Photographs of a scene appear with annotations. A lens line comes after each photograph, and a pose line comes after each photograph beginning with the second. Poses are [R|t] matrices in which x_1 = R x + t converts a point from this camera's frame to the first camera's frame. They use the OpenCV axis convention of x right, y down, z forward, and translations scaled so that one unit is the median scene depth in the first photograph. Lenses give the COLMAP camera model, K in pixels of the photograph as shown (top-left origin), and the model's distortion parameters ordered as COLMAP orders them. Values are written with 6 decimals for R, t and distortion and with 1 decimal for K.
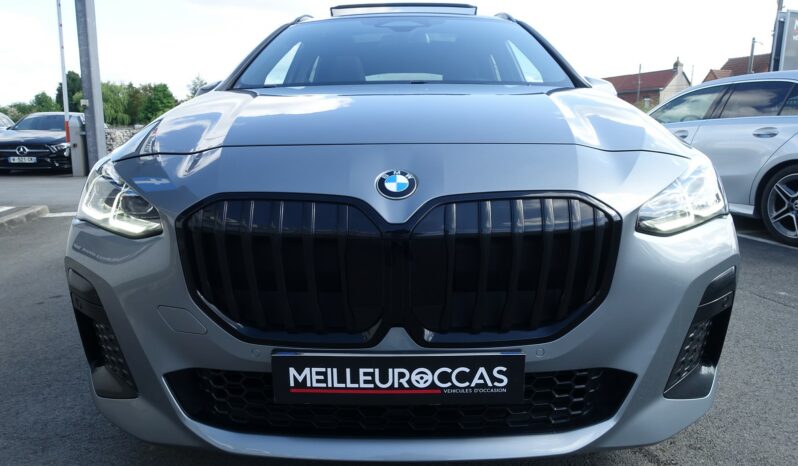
lens RADIAL K [[546.1, 0, 399.0], [0, 546.1, 233.0], [0, 0, 1]] dist [-0.005033, 0.000138]
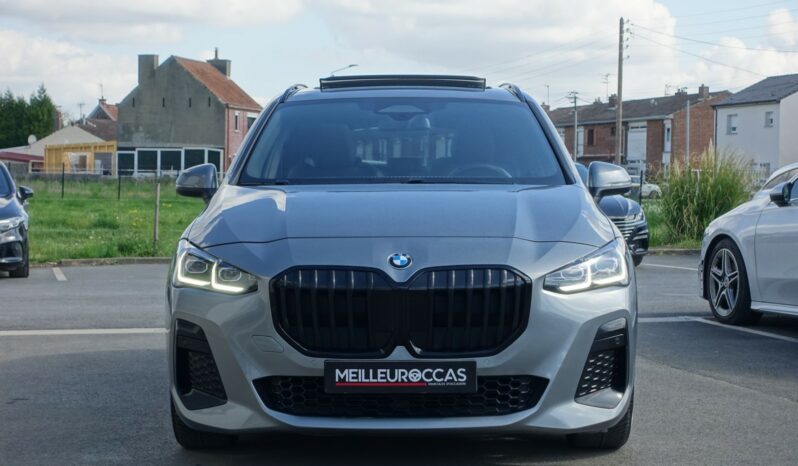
lens RADIAL K [[1740.2, 0, 399.0], [0, 1740.2, 233.0], [0, 0, 1]] dist [-0.017516, -0.123801]
pose [[0.999923, 0.004720, 0.011451, -0.070667], [-0.002961, 0.988828, -0.149032, 0.629254], [-0.012027, 0.148986, 0.988766, -4.353130]]
